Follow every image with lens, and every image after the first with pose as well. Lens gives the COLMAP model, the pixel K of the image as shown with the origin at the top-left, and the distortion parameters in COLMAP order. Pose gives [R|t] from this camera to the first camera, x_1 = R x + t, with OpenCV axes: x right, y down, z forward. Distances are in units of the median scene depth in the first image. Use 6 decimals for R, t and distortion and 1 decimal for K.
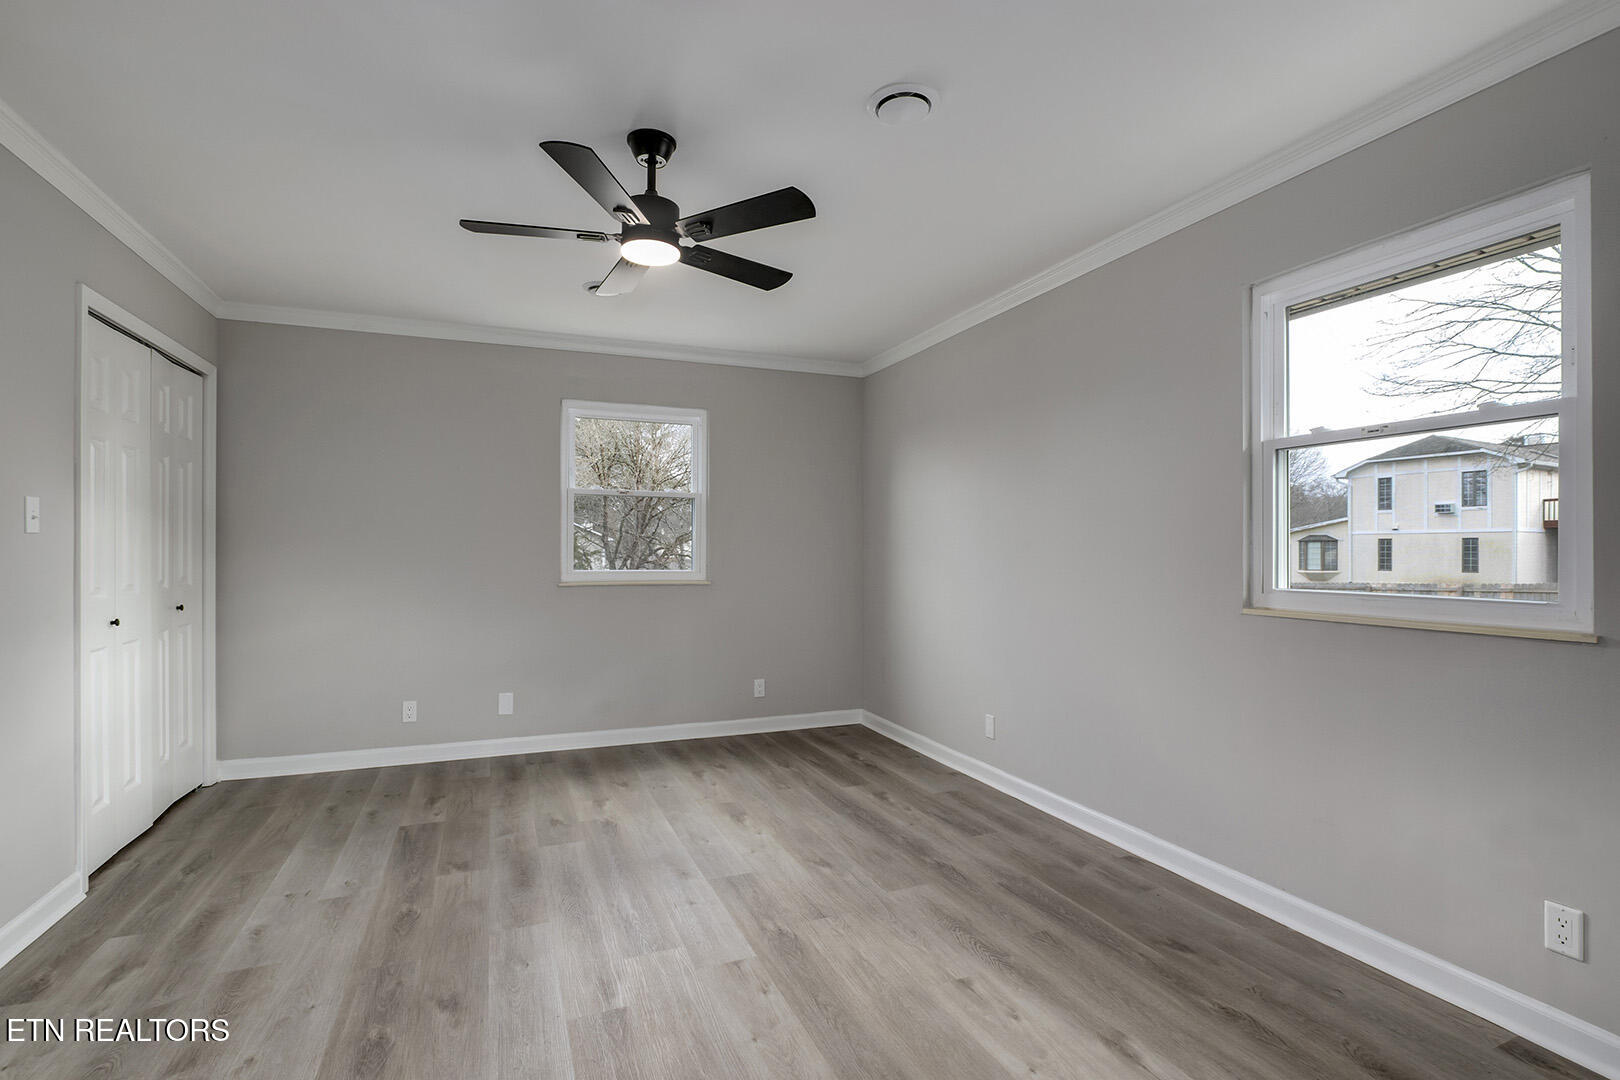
lens RADIAL K [[759.9, 0, 811.0], [0, 759.9, 551.1], [0, 0, 1]] dist [-0.028750, 0.006147]
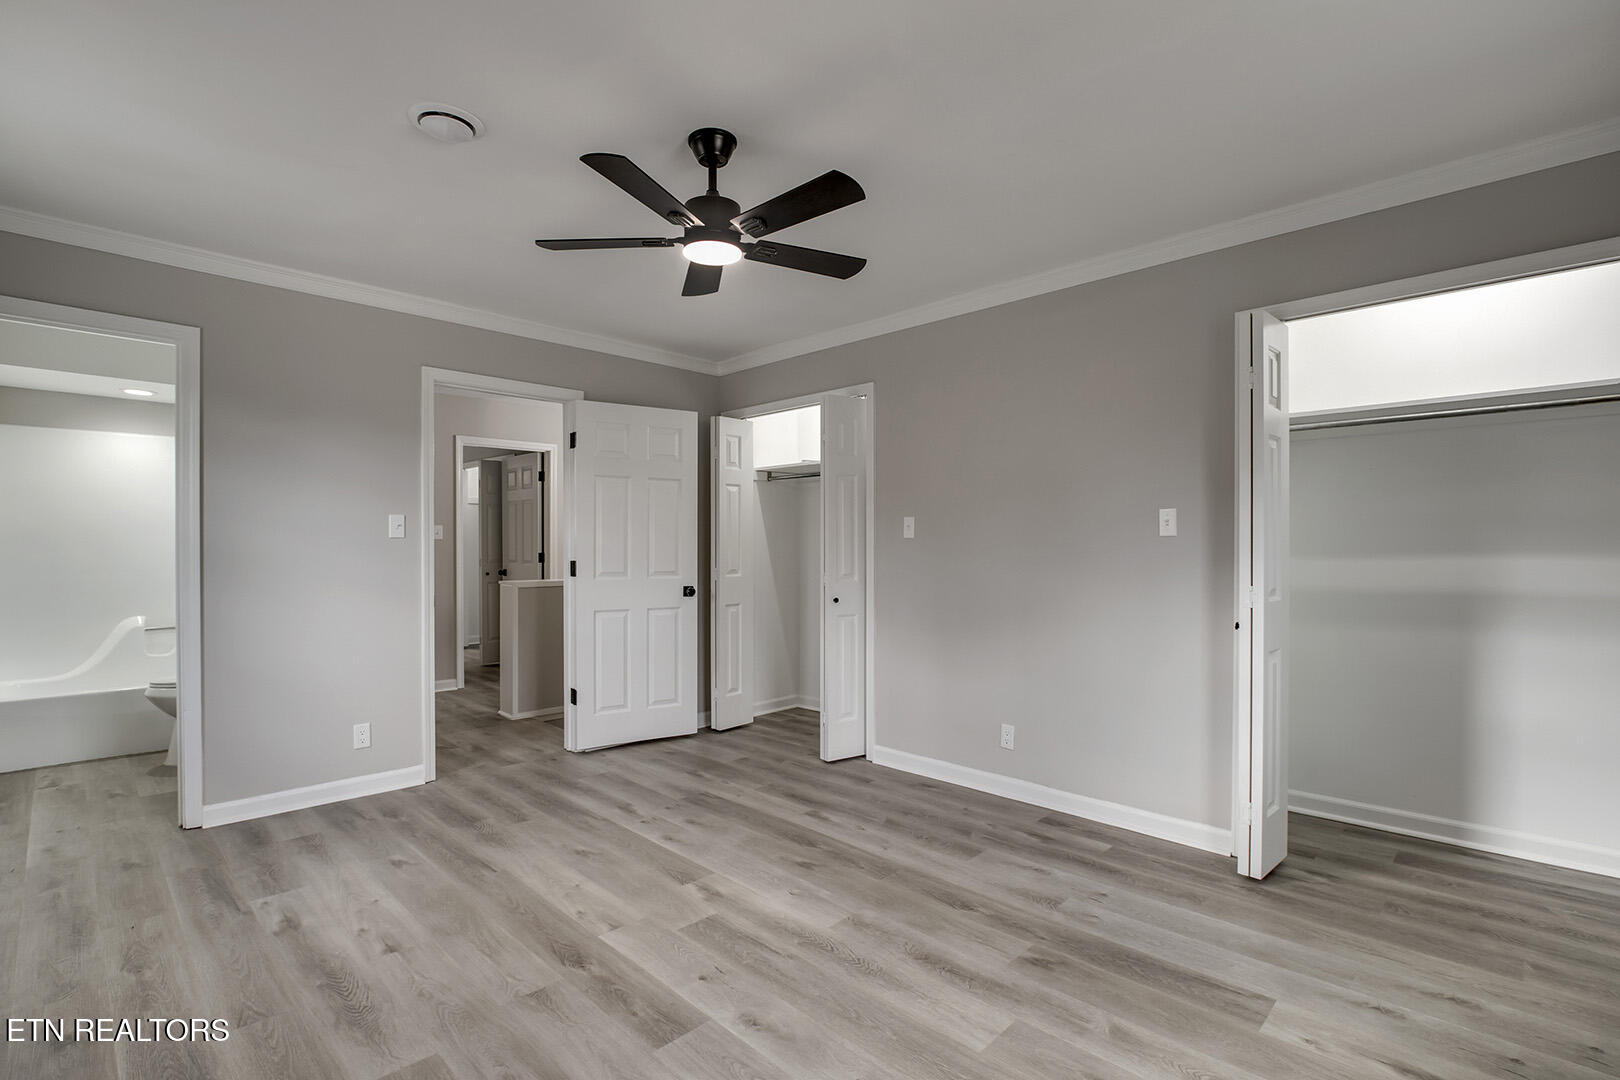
lens RADIAL K [[759.9, 0, 811.0], [0, 759.9, 551.1], [0, 0, 1]] dist [-0.028750, 0.006147]
pose [[-0.921867, 0.001324, -0.387504, 0.057474], [-0.003199, 0.999934, 0.011027, -0.009656], [0.387493, 0.011406, -0.921802, 1.993316]]
